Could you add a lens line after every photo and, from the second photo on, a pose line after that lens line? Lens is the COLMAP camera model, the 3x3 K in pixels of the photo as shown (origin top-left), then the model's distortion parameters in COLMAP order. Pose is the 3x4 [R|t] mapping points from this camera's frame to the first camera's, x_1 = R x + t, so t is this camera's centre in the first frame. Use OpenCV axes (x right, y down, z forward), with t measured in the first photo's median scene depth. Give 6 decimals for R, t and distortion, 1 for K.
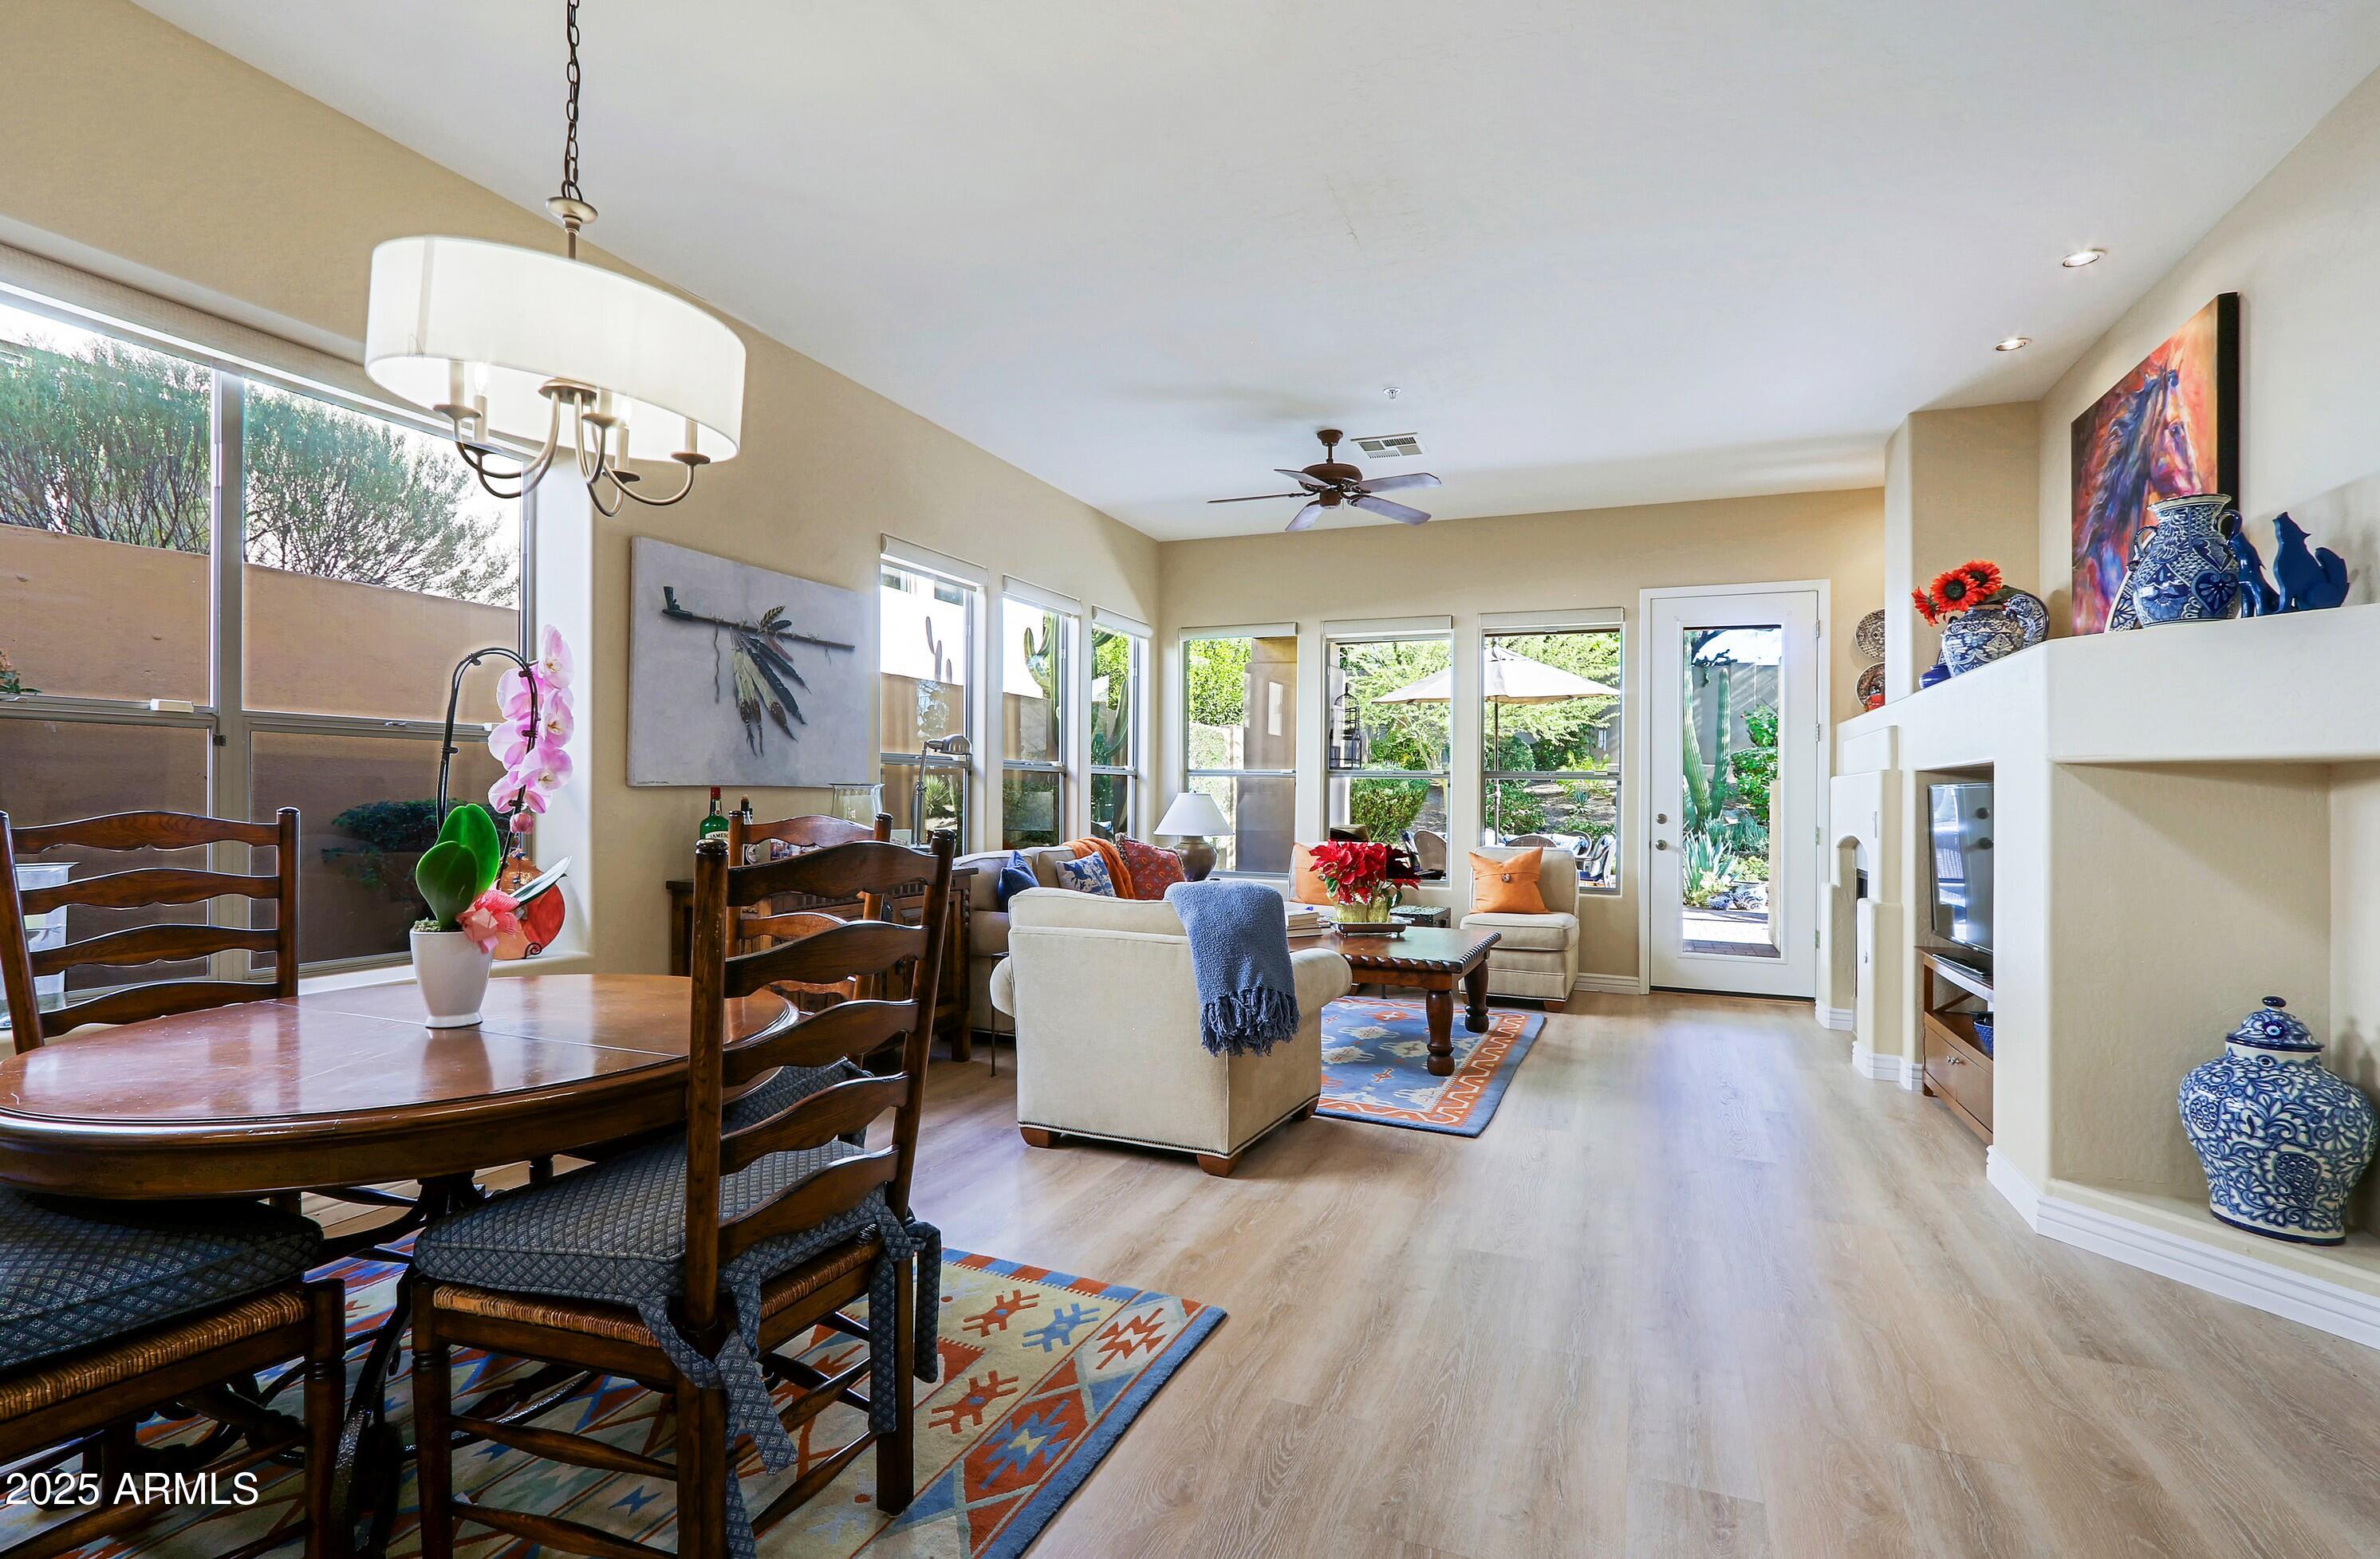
lens RADIAL K [[1121.5, 0, 1171.4], [0, 1121.5, 788.0], [0, 0, 1]] dist [-0.001593, -0.000024]
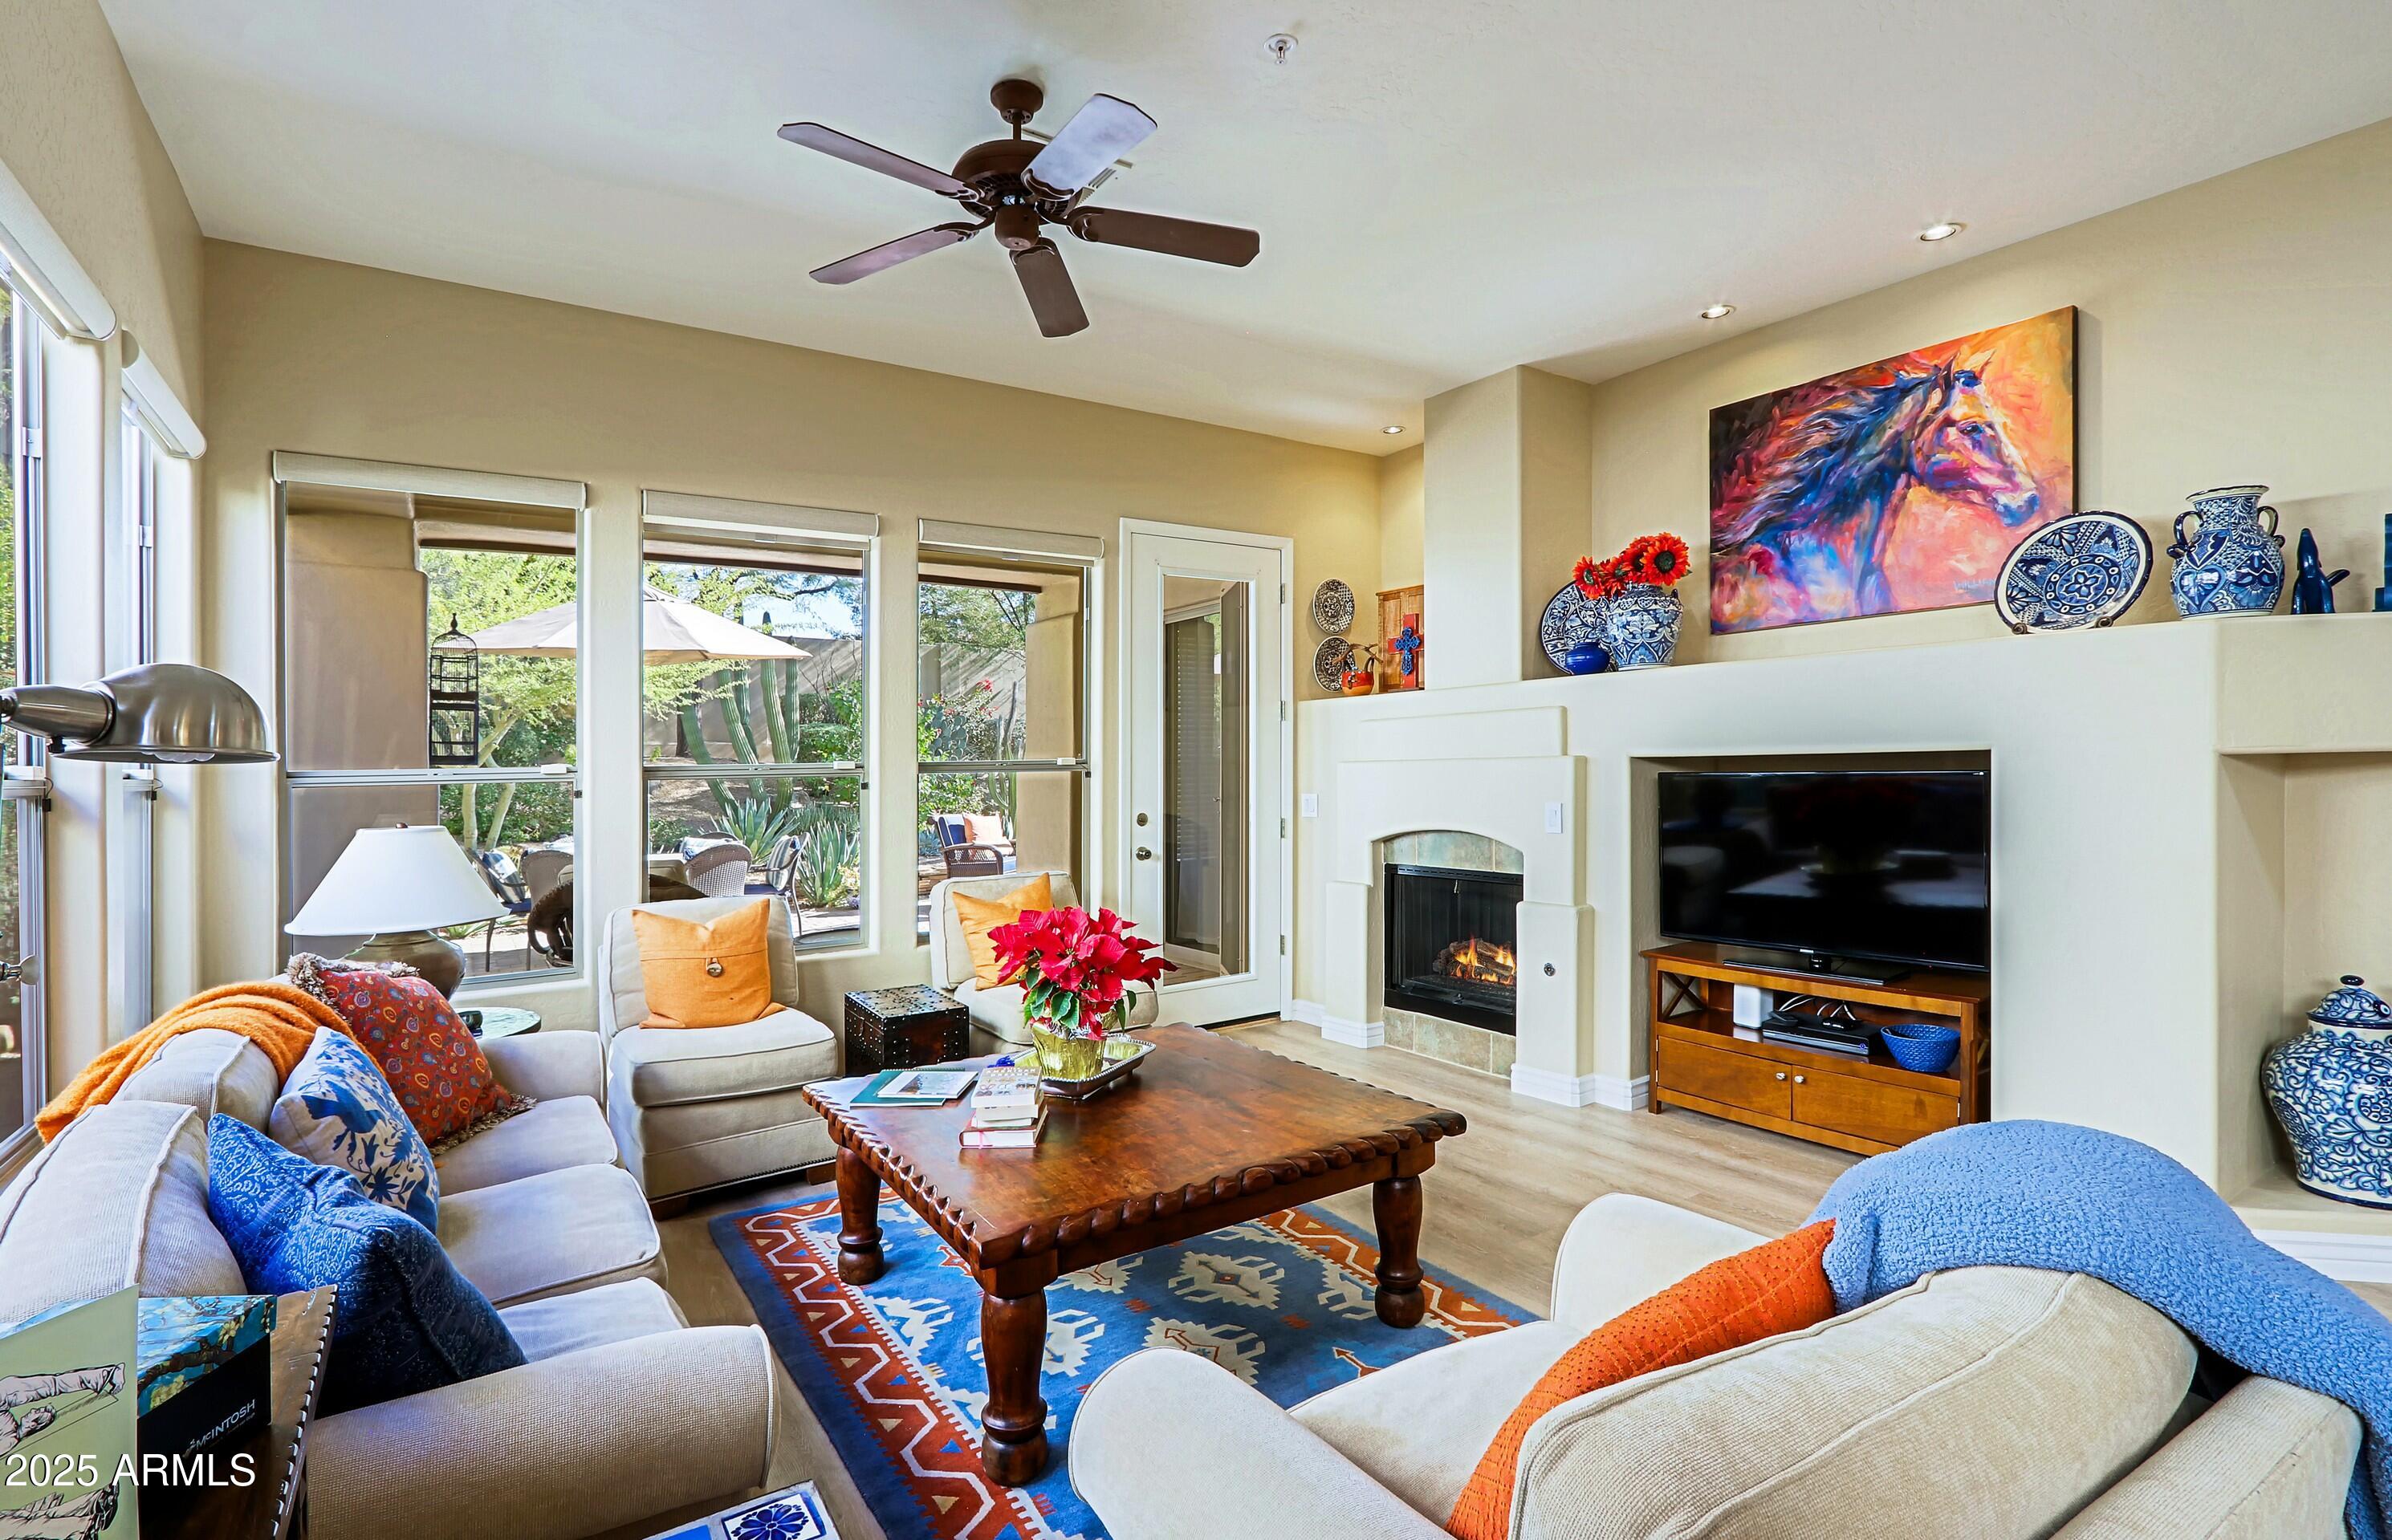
lens RADIAL K [[1126.4, 0, 1196.0], [0, 1126.4, 770.0], [0, 0, 1]] dist [-0.020329, -0.000039]
pose [[0.544436, -0.030766, 0.838238, -0.301295], [0.023580, 0.999494, 0.021369, -0.035193], [-0.838471, 0.008131, 0.544886, 0.850727]]
